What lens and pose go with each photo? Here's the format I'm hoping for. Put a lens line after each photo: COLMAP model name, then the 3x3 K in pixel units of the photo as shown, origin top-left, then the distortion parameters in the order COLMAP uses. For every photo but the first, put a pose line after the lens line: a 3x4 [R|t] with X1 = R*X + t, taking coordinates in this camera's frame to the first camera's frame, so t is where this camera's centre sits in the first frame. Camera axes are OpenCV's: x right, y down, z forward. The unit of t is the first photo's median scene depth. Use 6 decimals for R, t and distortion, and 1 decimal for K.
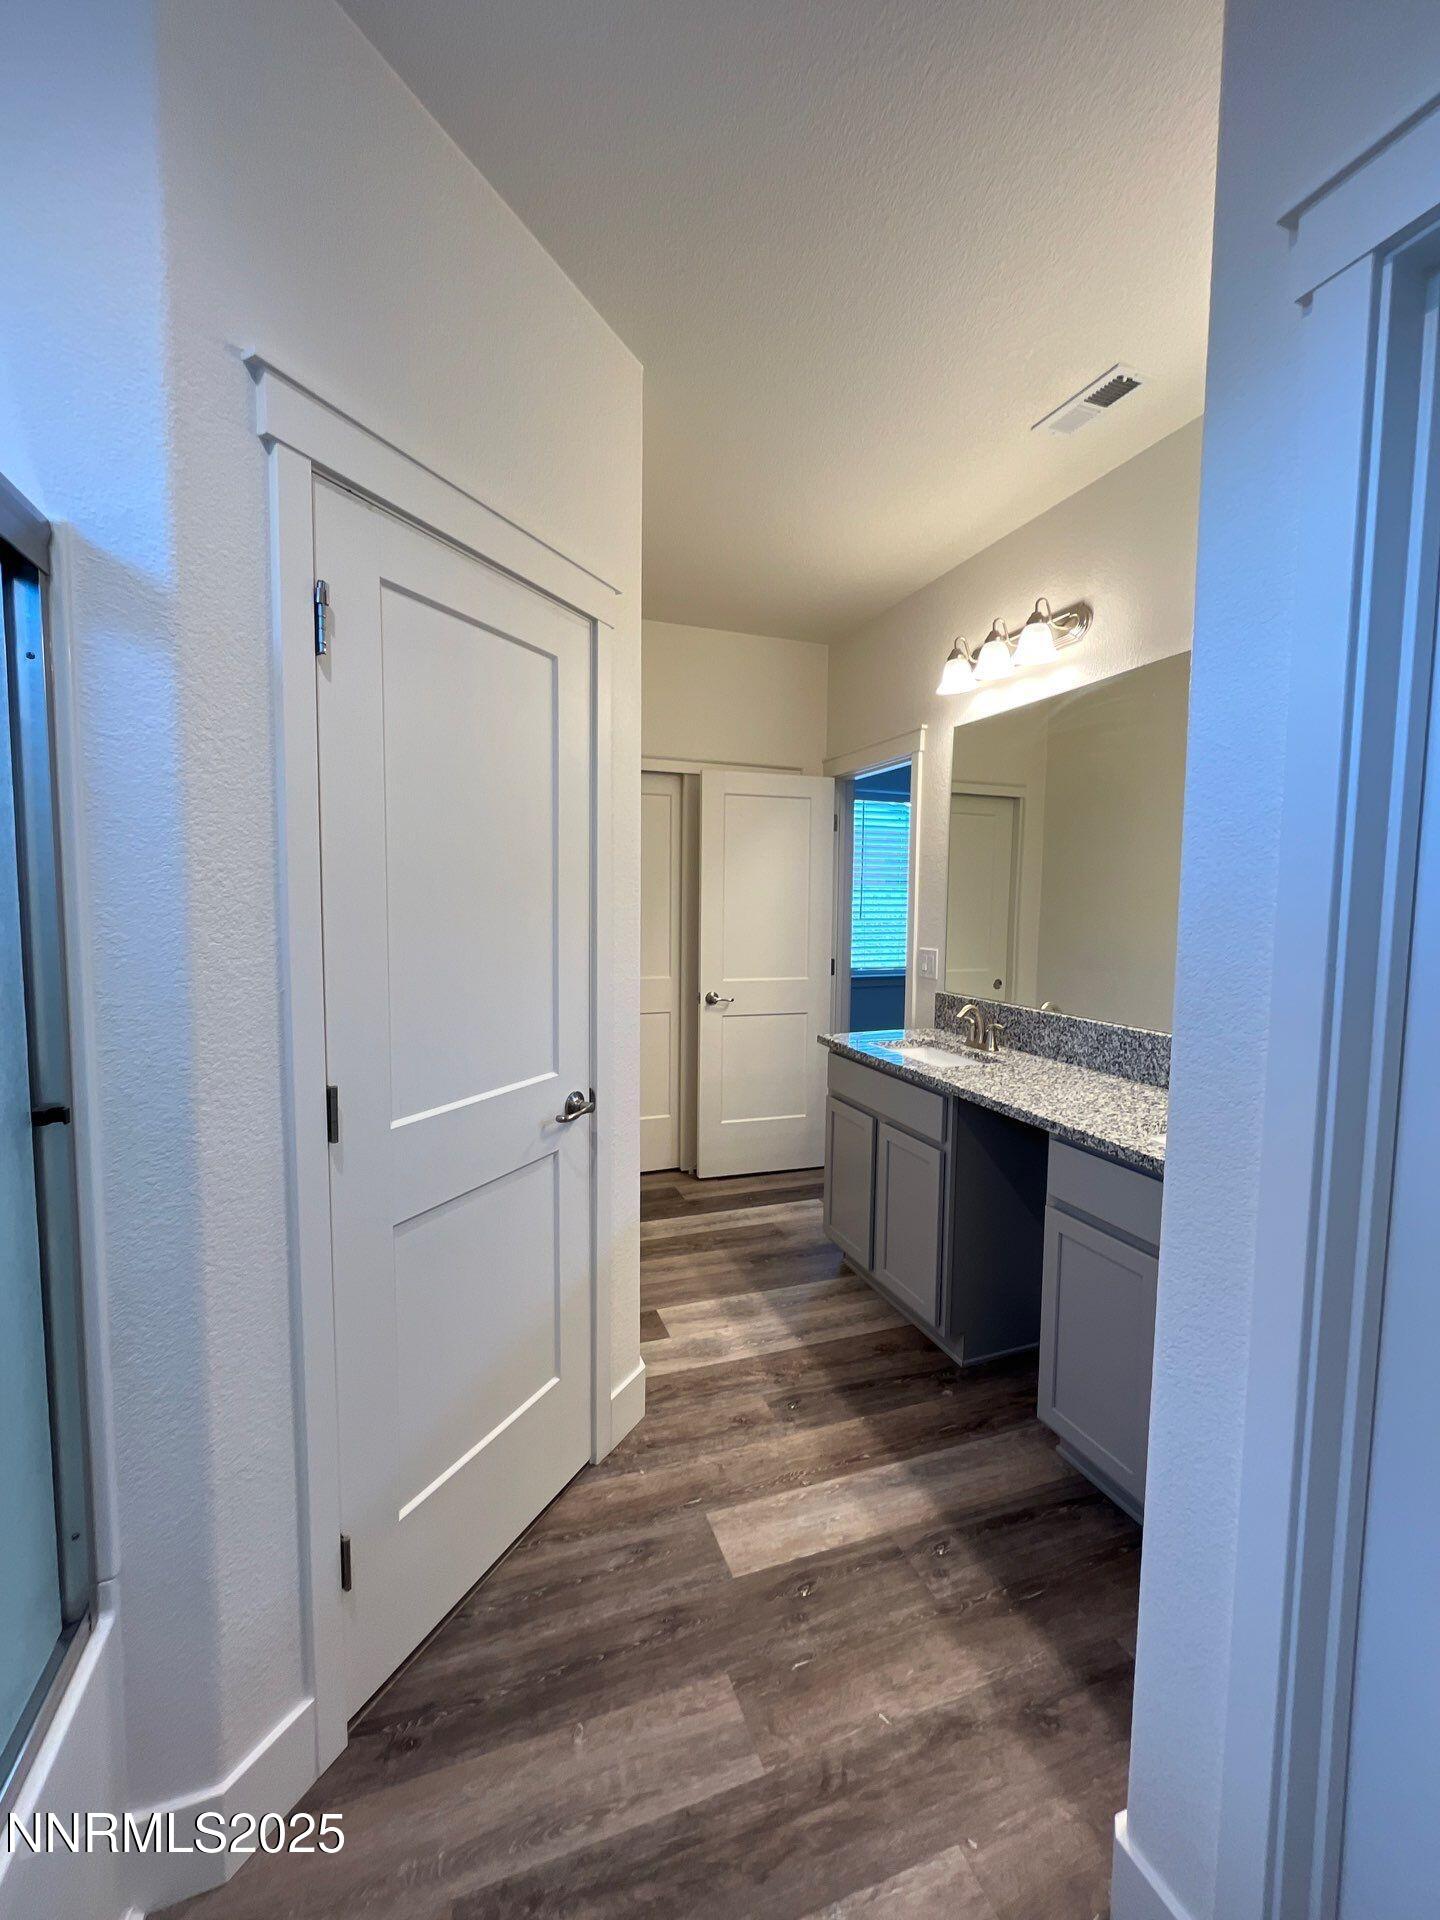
lens RADIAL K [[780.4, 0, 717.4], [0, 780.4, 964.1], [0, 0, 1]] dist [-0.002132, -0.000450]
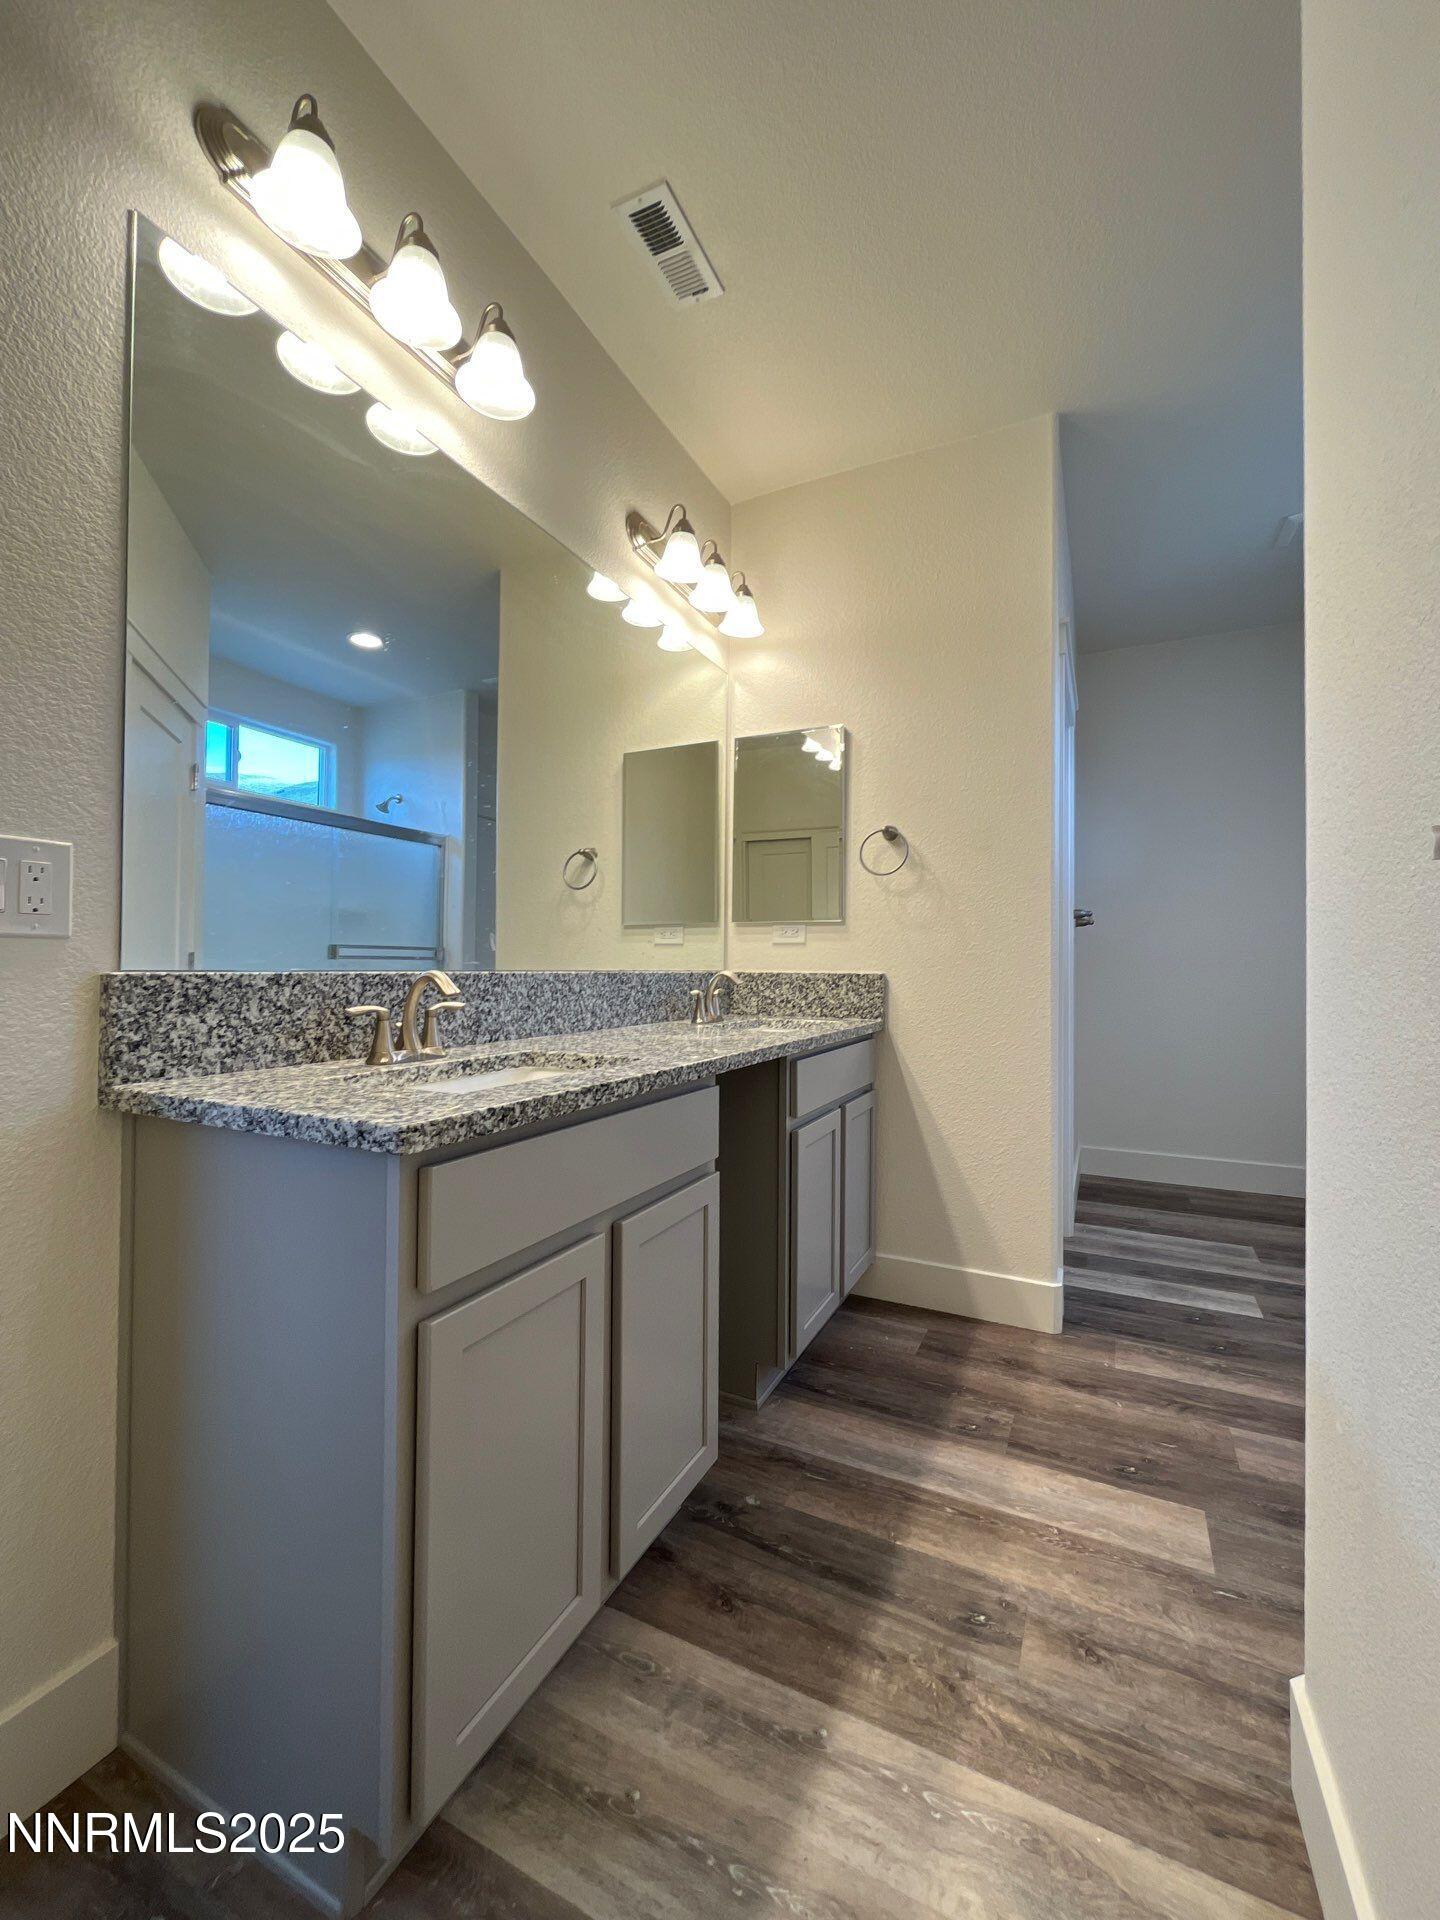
lens RADIAL K [[780.4, 0, 721.0], [0, 780.4, 952.8], [0, 0, 1]] dist [-0.002132, -0.000450]
pose [[-0.691114, -0.001123, 0.722745, -0.213885], [0.045924, 0.997910, 0.045466, 0.038683], [-0.721285, 0.064613, -0.689618, 1.701744]]
